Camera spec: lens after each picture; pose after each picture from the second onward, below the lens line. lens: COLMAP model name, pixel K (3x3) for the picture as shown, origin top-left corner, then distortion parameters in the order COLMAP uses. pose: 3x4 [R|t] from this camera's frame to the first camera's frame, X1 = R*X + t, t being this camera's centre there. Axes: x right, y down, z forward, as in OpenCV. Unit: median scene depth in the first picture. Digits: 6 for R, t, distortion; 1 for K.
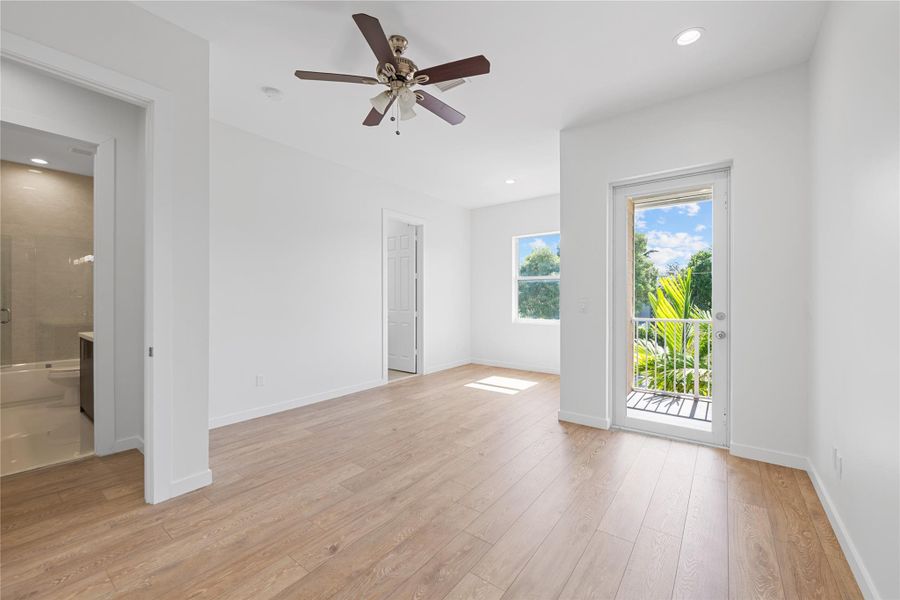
lens RADIAL K [[360.7, 0, 443.3], [0, 360.7, 301.0], [0, 0, 1]] dist [-0.001478, -0.000597]
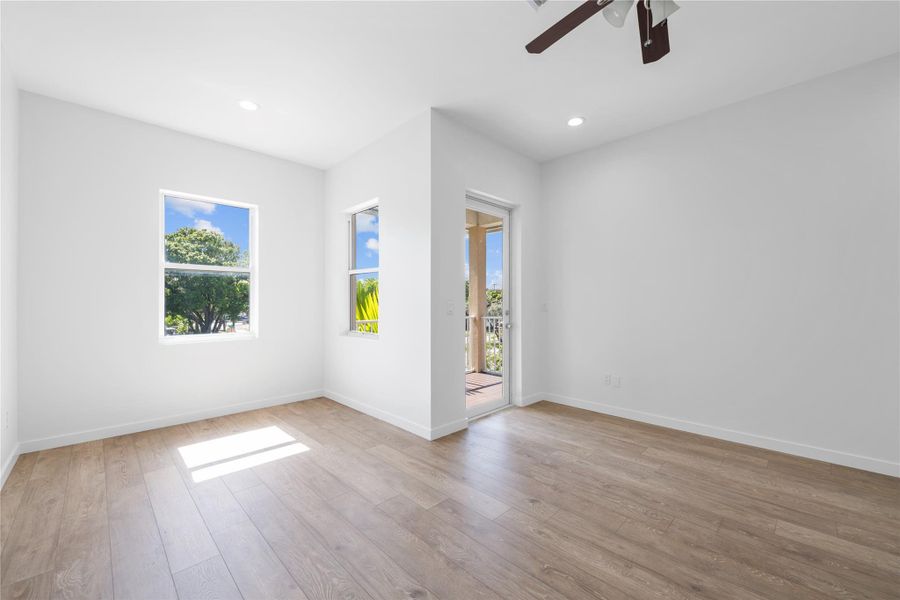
lens RADIAL K [[359.8, 0, 463.7], [0, 359.8, 302.7], [0, 0, 1]] dist [-0.002985, -0.000842]
pose [[0.110034, -0.004292, 0.993919, -0.634799], [0.006863, 0.999970, 0.003558, -0.005562], [-0.993904, 0.006430, 0.110060, 0.995347]]
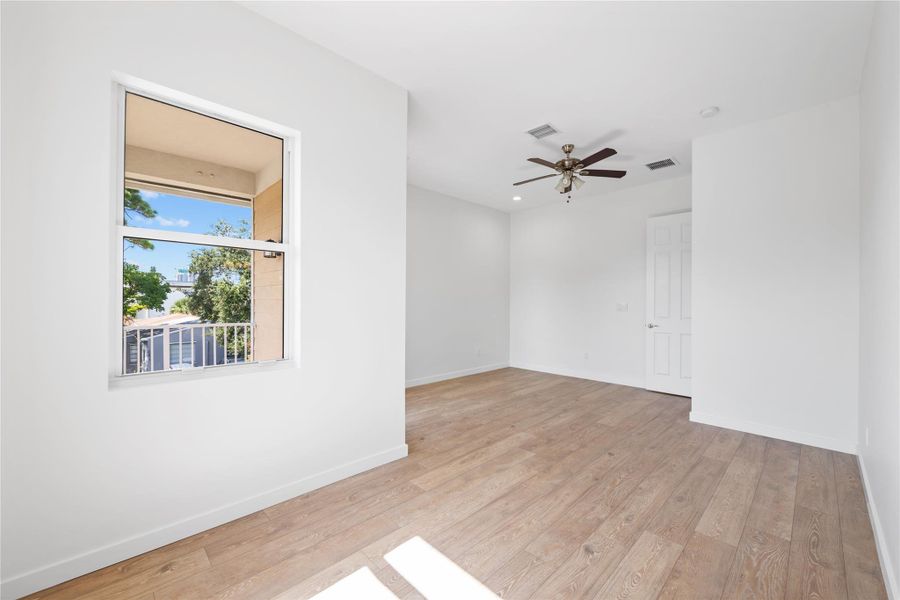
lens RADIAL K [[360.7, 0, 443.3], [0, 360.7, 301.0], [0, 0, 1]] dist [-0.001478, -0.000597]
pose [[-0.989374, -0.001279, 0.145387, 0.153556], [-0.000552, 0.999987, 0.005041, -0.018408], [-0.145392, 0.004907, -0.989362, 2.136467]]
